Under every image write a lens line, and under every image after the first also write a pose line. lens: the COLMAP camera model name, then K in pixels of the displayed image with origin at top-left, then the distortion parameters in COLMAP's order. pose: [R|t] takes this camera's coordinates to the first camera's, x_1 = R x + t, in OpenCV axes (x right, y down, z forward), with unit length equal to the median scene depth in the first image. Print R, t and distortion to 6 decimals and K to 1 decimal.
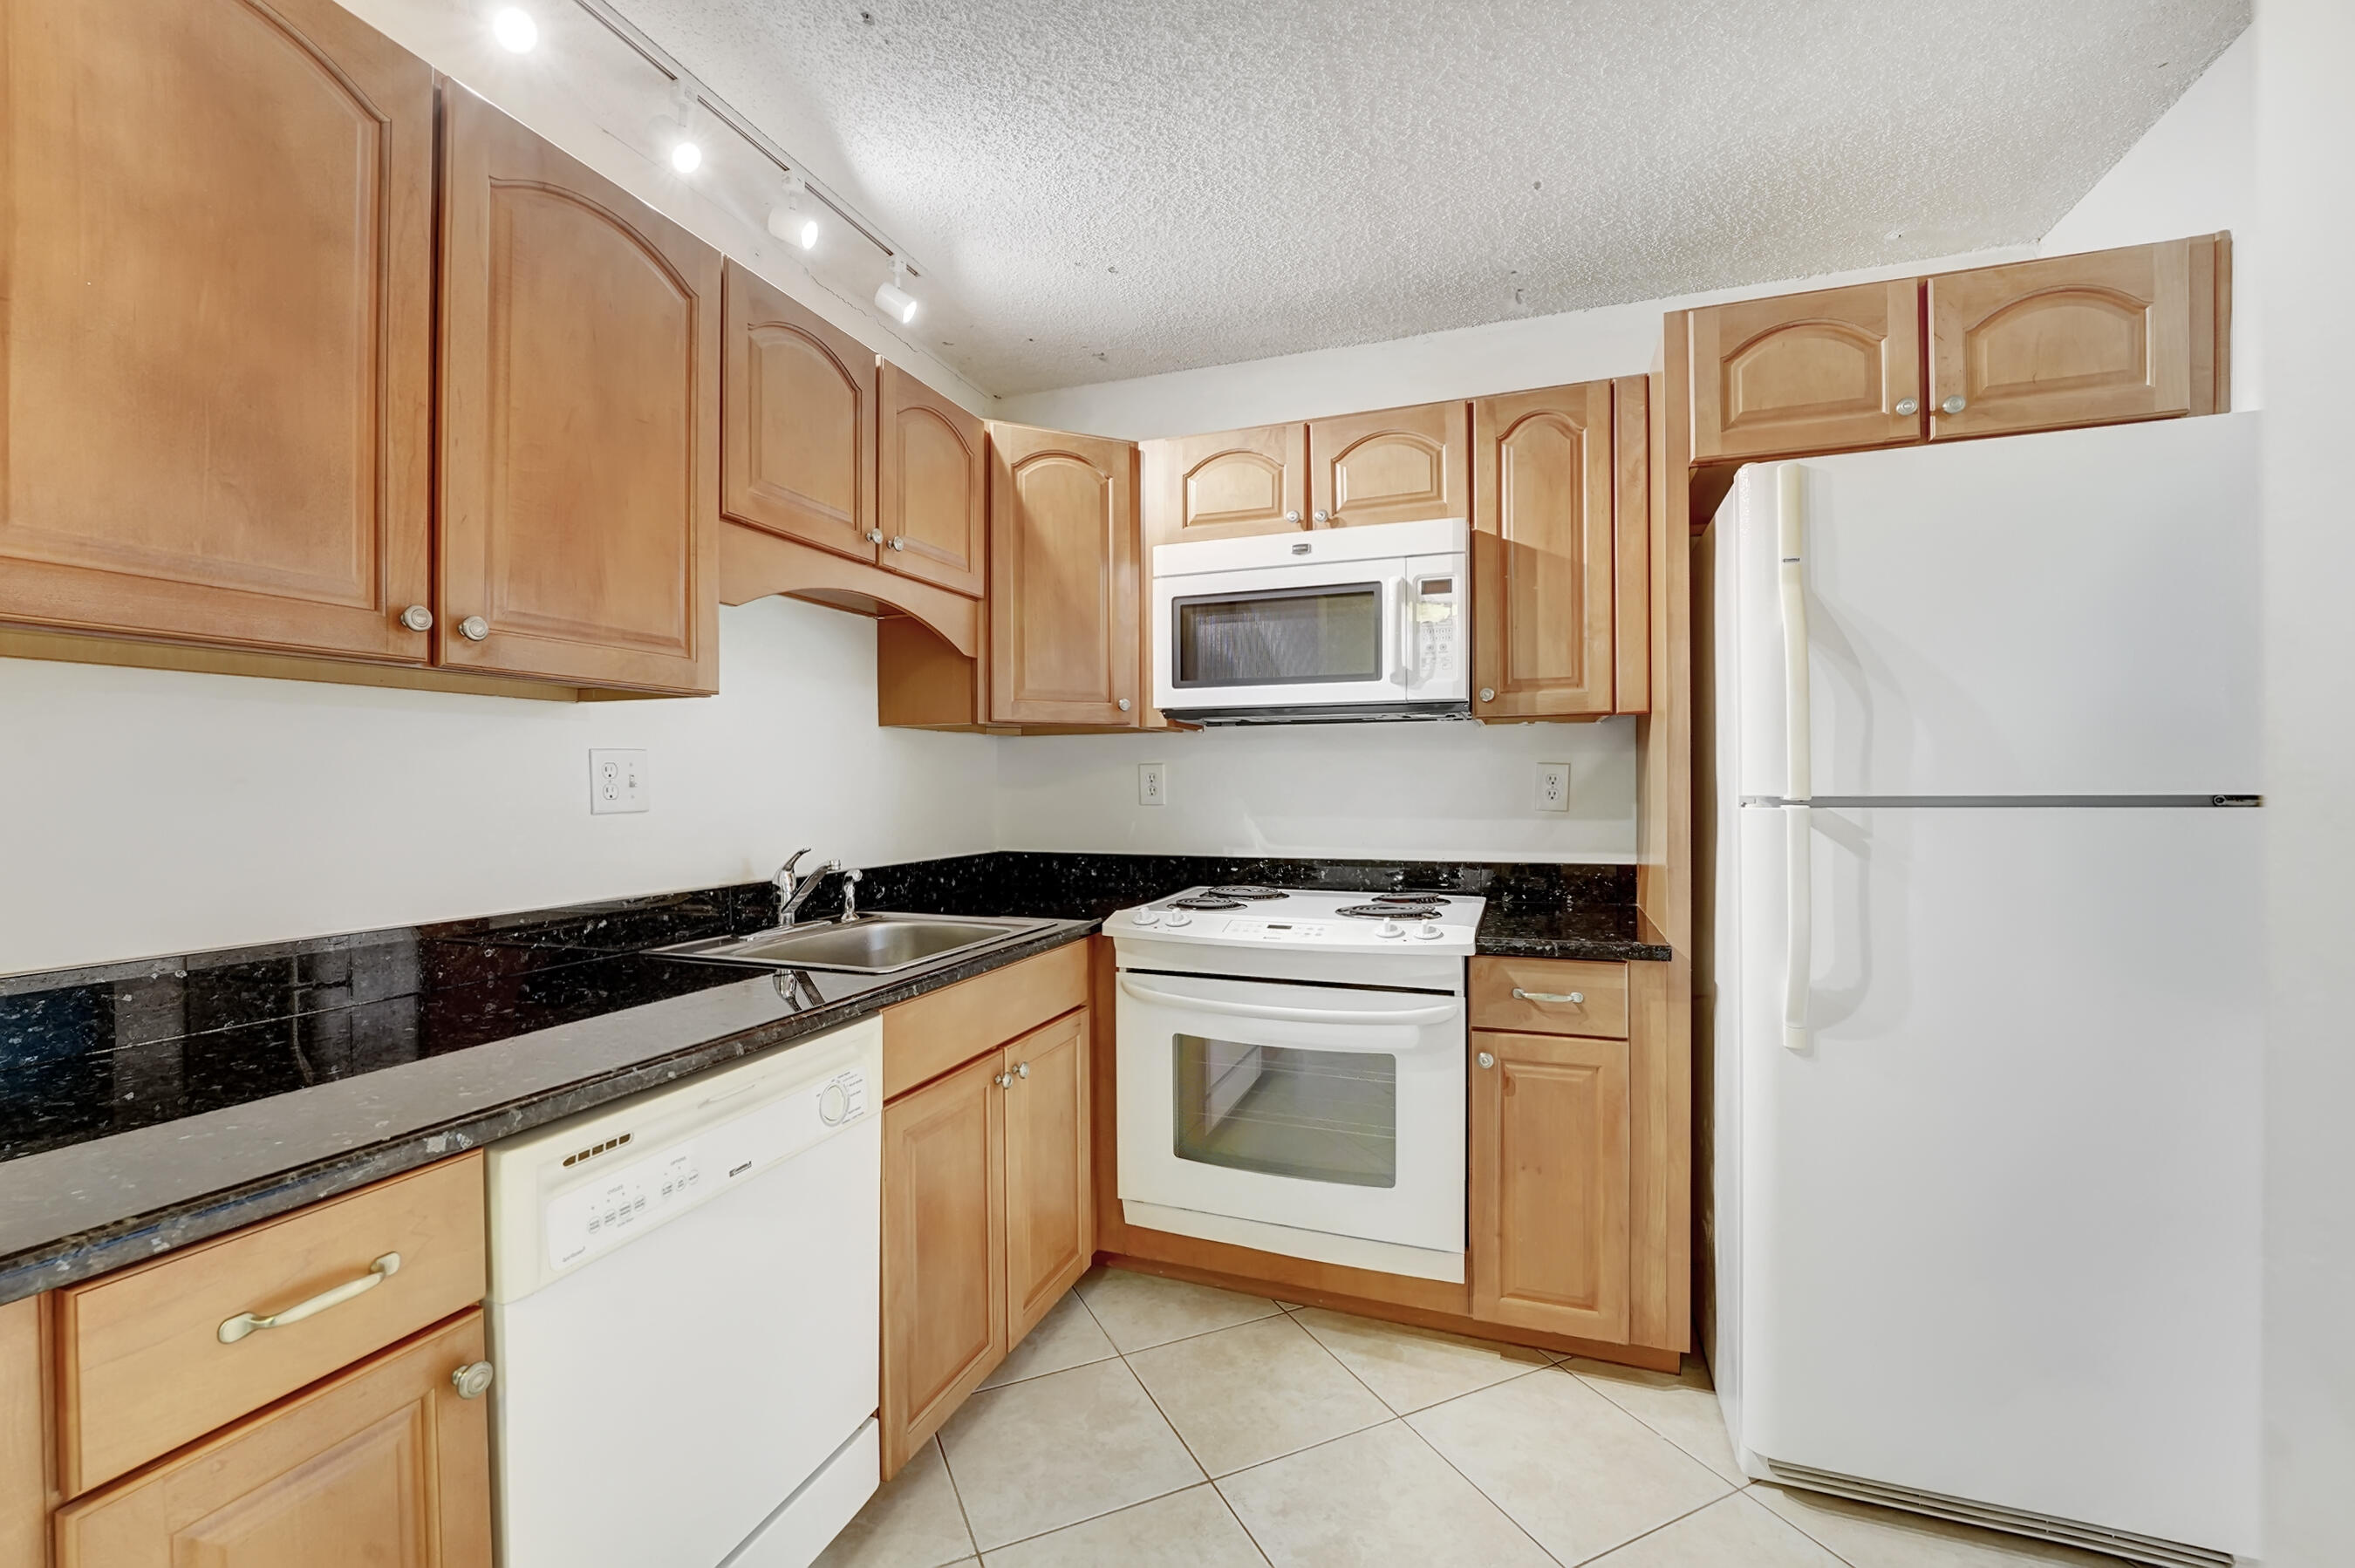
lens RADIAL K [[984.0, 0, 1127.8], [0, 984.0, 796.1], [0, 0, 1]] dist [-0.030086, 0.003913]
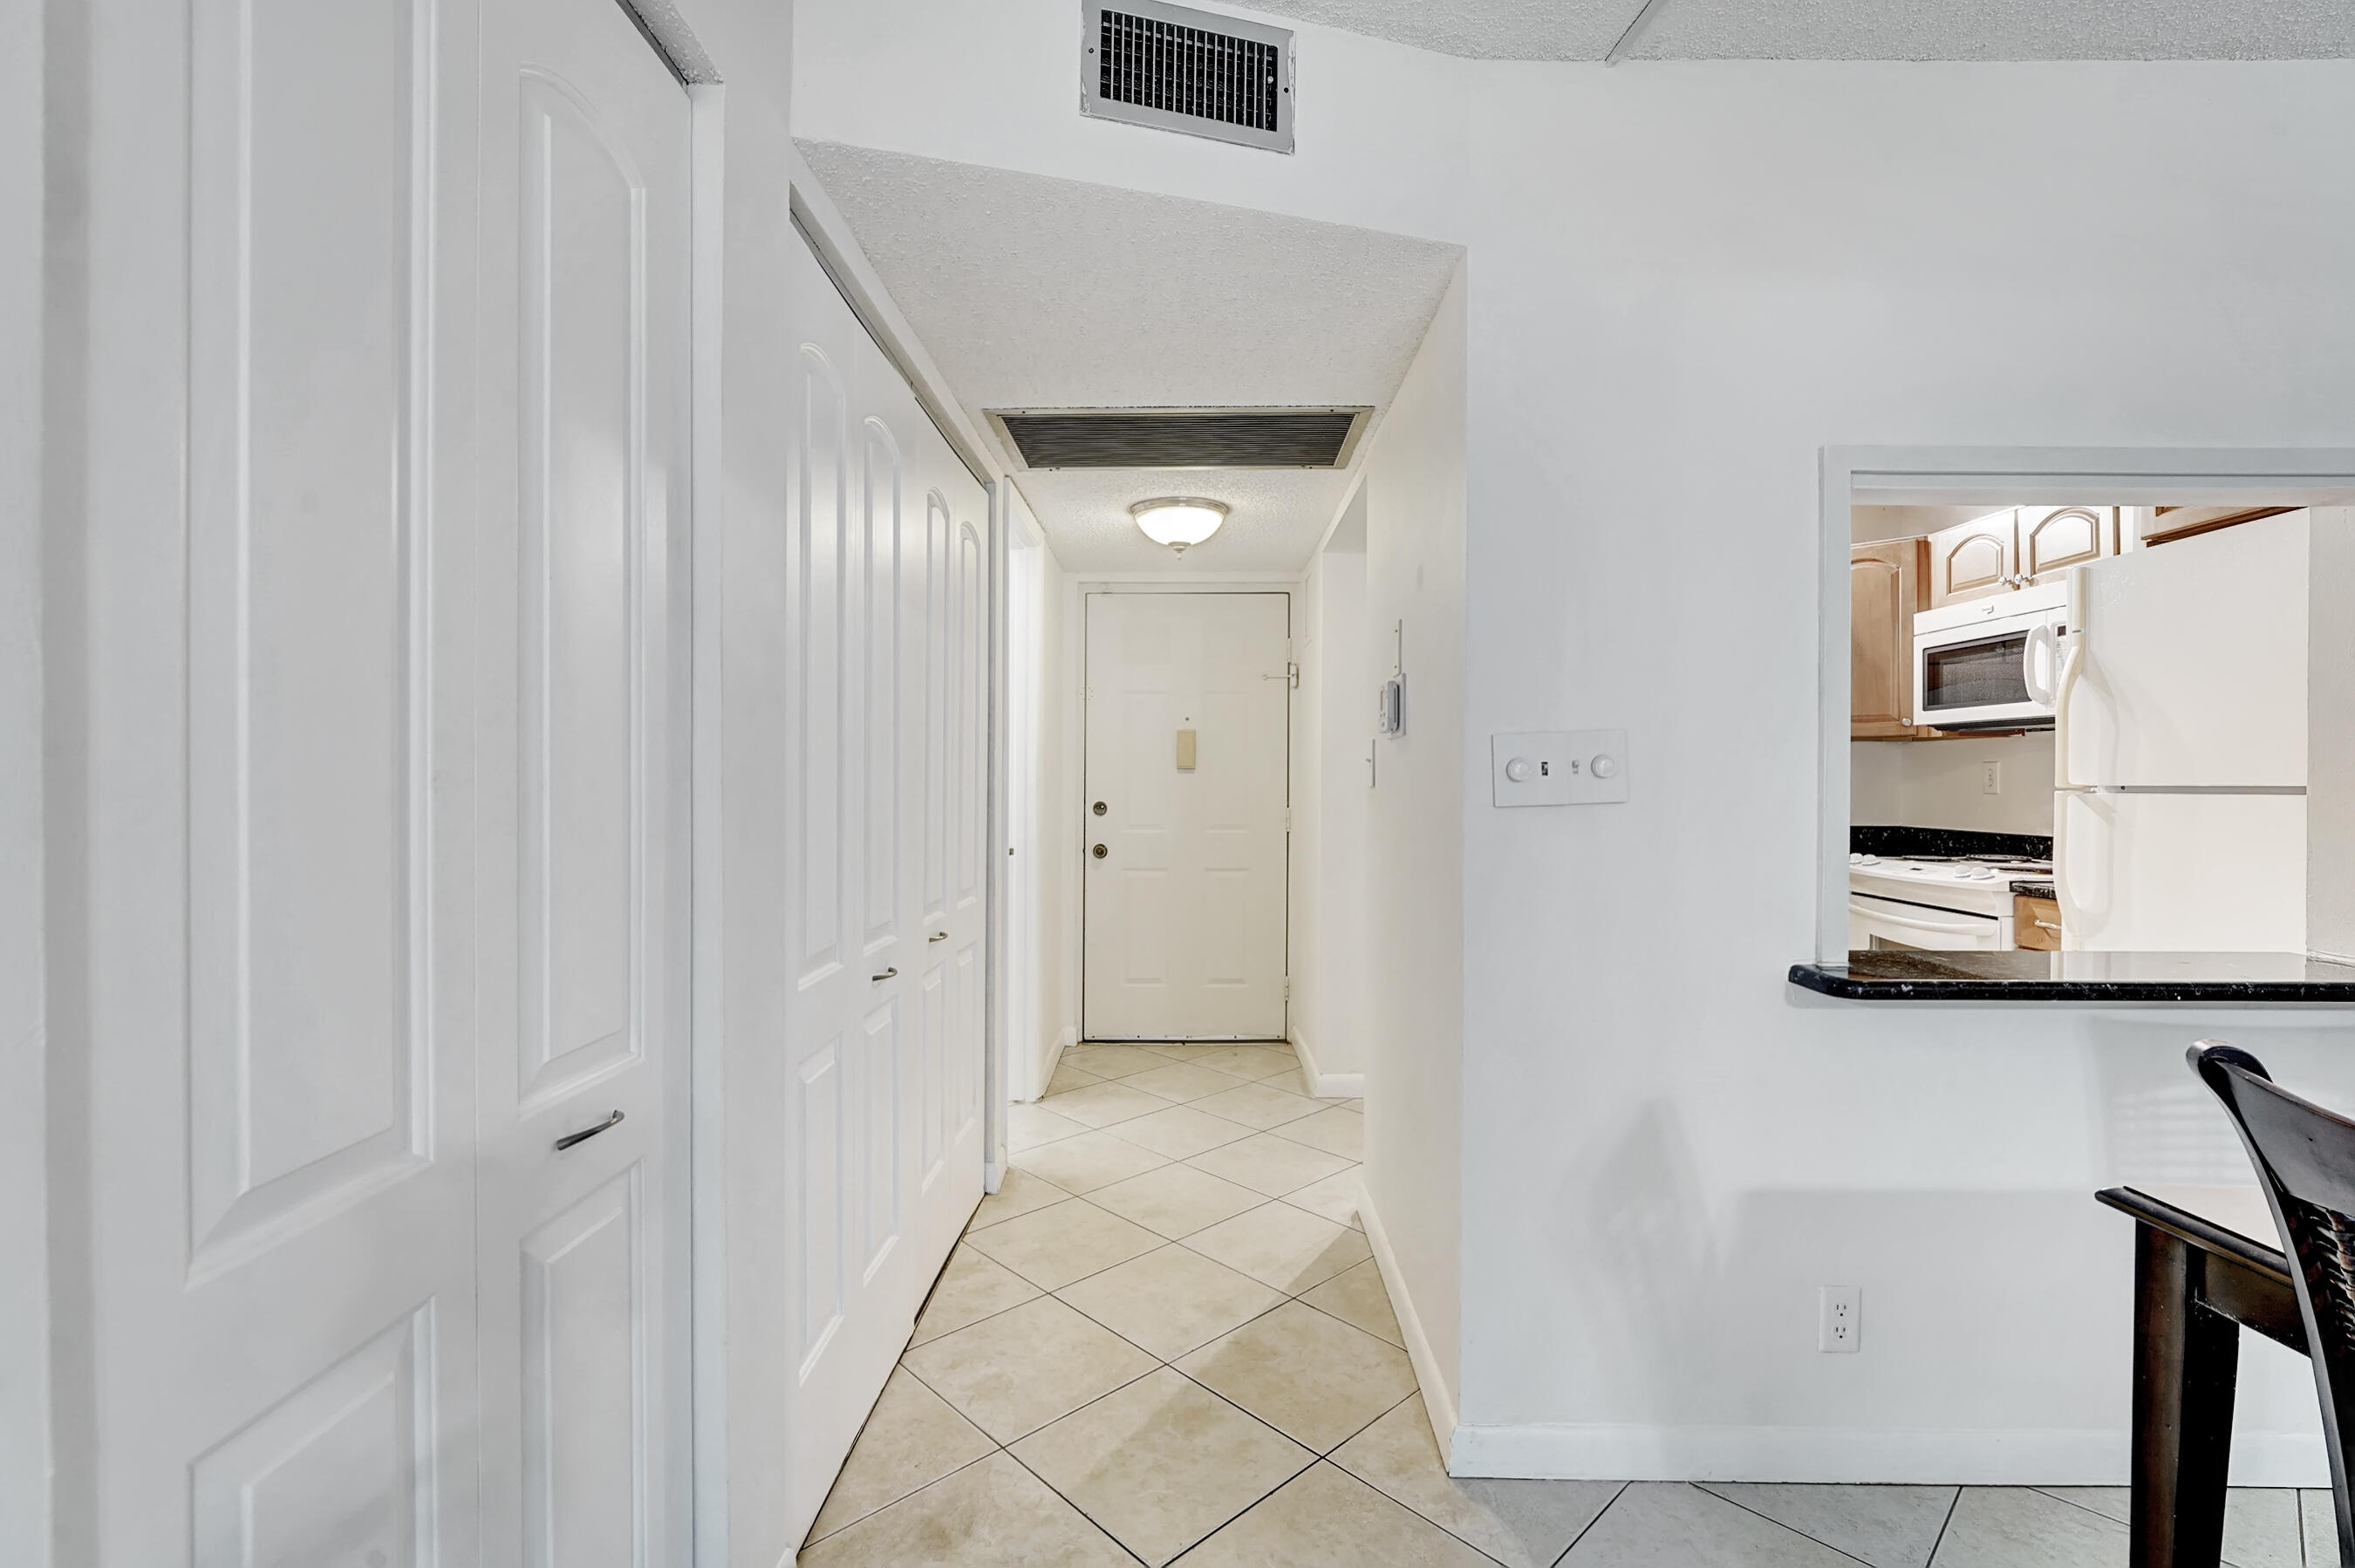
lens RADIAL K [[1054.7, 0, 1180.7], [0, 1054.7, 781.0], [0, 0, 1]] dist [-0.003507, -0.000152]
pose [[0.355274, 0.005970, -0.934743, 1.424099], [-0.013325, 0.999910, 0.001322, 0.008209], [0.934667, 0.011986, 0.355322, -0.743433]]
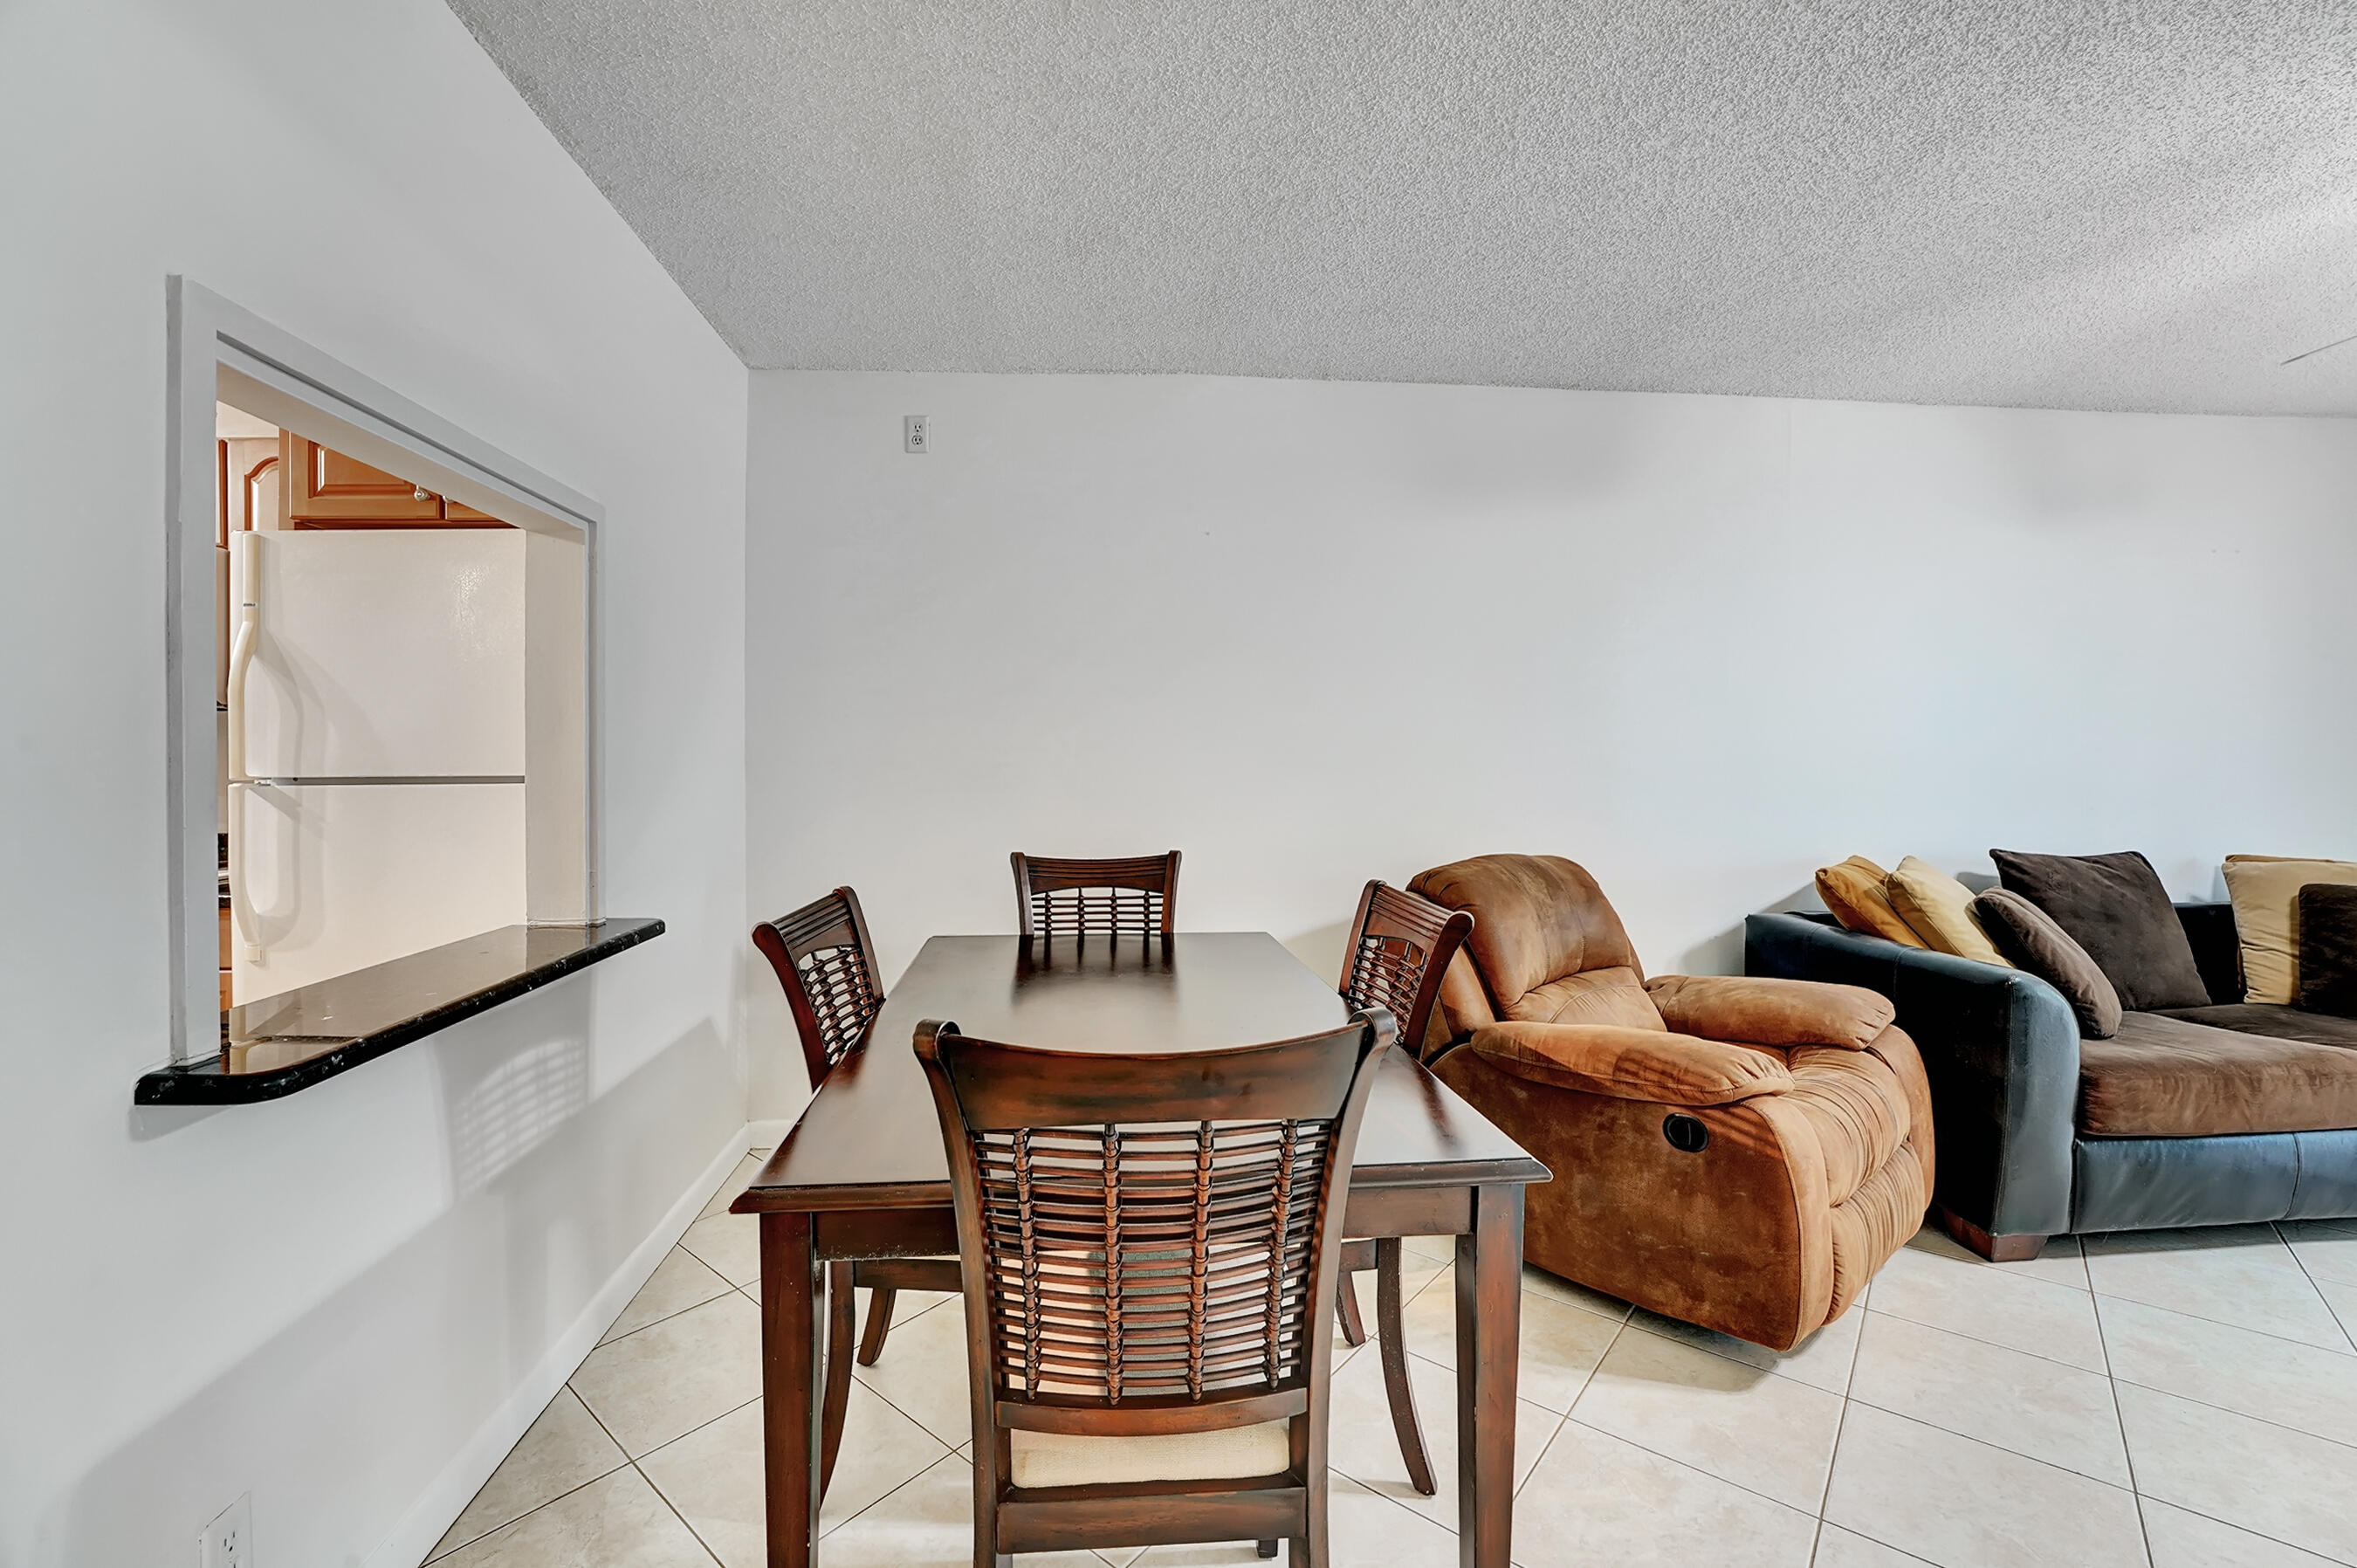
lens RADIAL K [[1011.9, 0, 1114.5], [0, 1011.9, 773.5], [0, 0, 1]] dist [-0.023927, 0.002185]
pose [[0.916176, -0.002348, 0.400770, 1.018715], [0.002422, 0.999997, 0.000321, -0.002164], [-0.400770, 0.000676, 0.916178, -0.633140]]
